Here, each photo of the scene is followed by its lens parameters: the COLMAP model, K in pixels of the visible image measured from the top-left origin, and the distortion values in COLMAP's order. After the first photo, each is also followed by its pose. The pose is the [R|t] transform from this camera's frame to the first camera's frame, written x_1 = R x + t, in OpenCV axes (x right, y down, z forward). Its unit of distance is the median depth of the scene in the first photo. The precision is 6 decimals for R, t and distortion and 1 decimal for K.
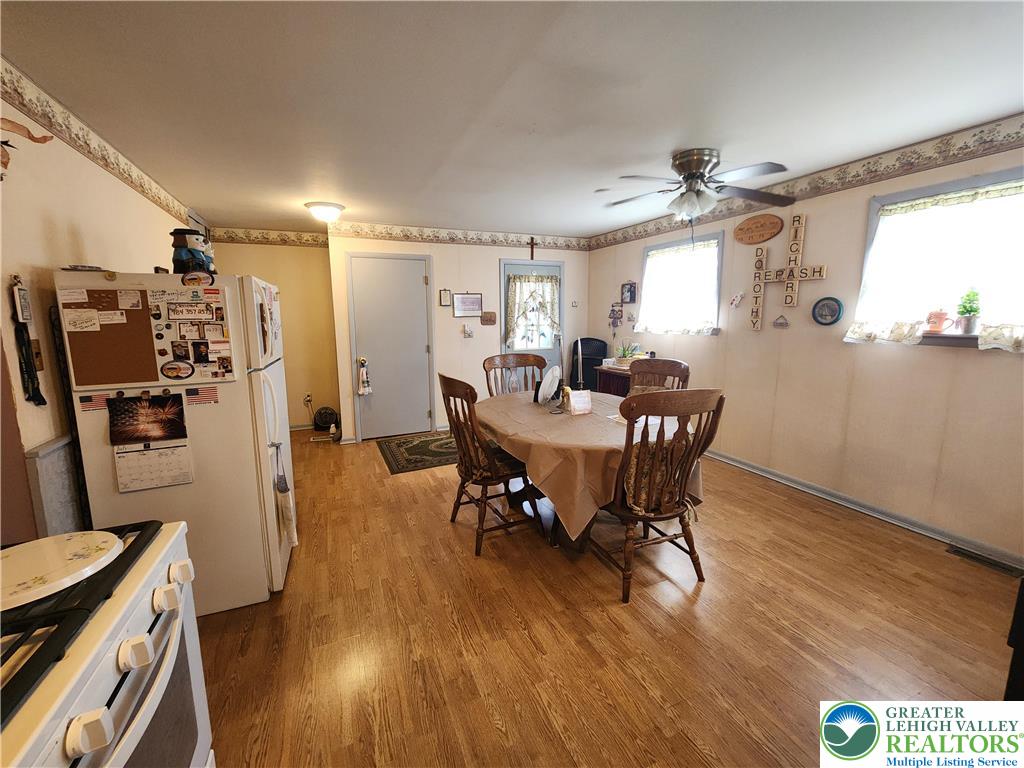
lens RADIAL K [[418.1, 0, 503.2], [0, 418.1, 375.5], [0, 0, 1]] dist [0.001154, 0.000517]
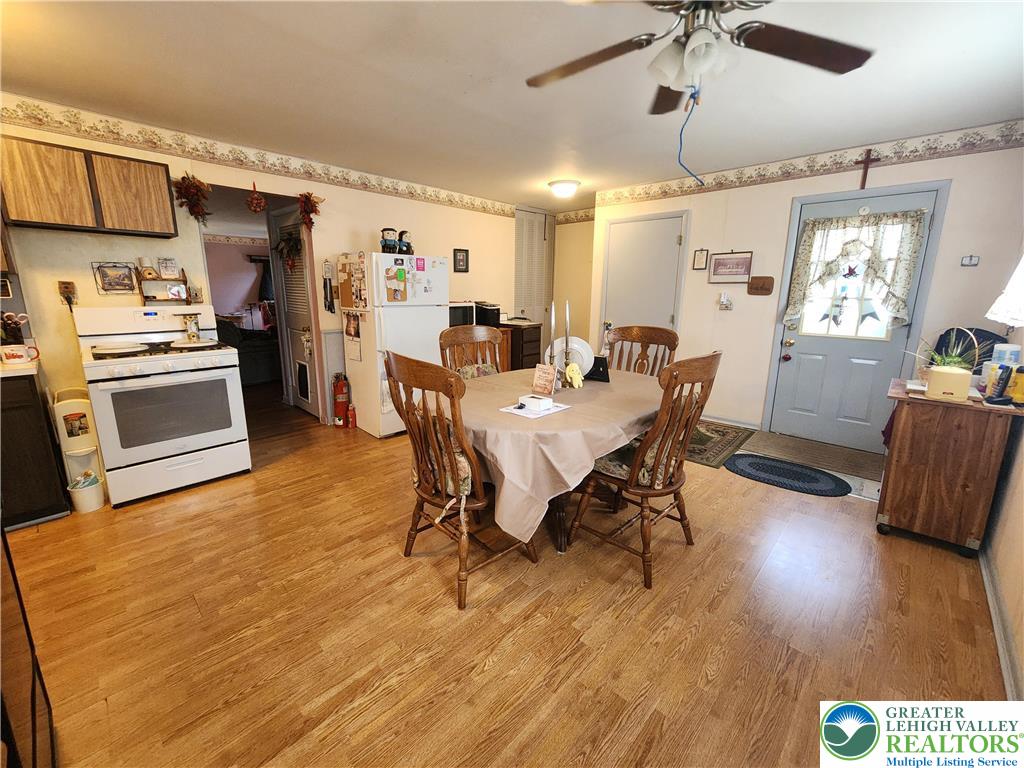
lens RADIAL K [[418.1, 0, 506.1], [0, 418.1, 376.5], [0, 0, 1]] dist [0.001154, 0.000517]
pose [[0.381216, 0.206596, -0.901106, 0.511294], [-0.146421, 0.975900, 0.161800, -0.036688], [0.912817, 0.070260, 0.402278, 0.327631]]
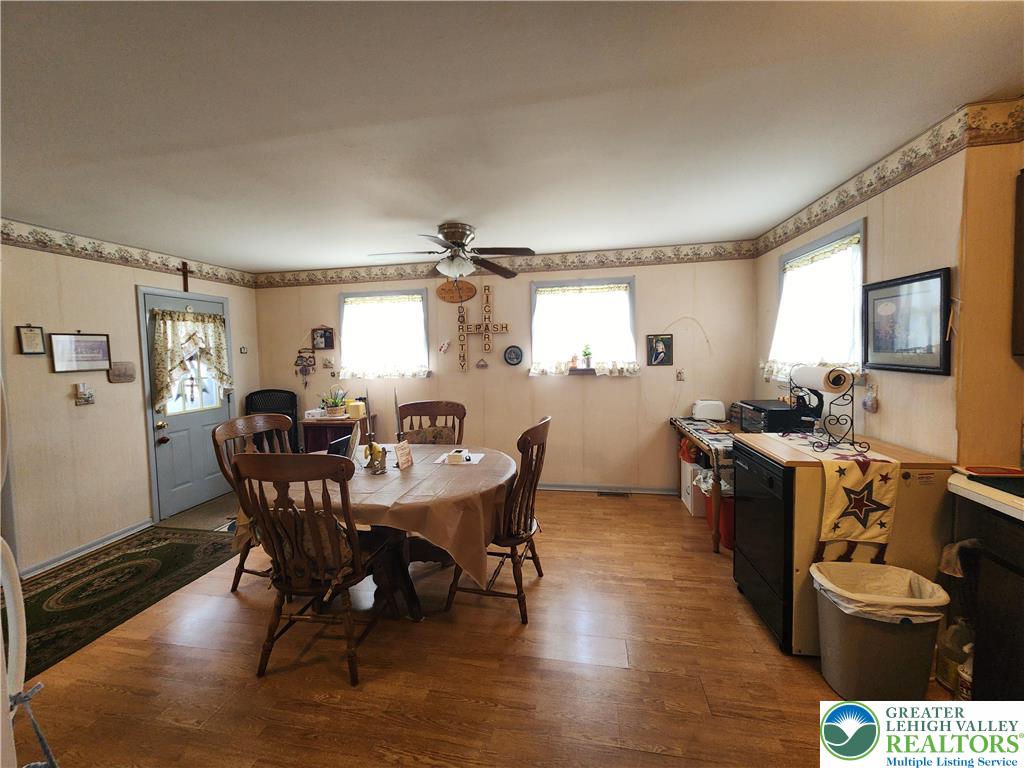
lens RADIAL K [[418.1, 0, 508.6], [0, 418.1, 375.2], [0, 0, 1]] dist [0.001154, 0.000517]
pose [[0.562530, -0.051262, 0.825186, -0.247900], [0.139229, 0.989696, -0.033431, -0.026548], [-0.814970, 0.133696, 0.563871, 0.141474]]
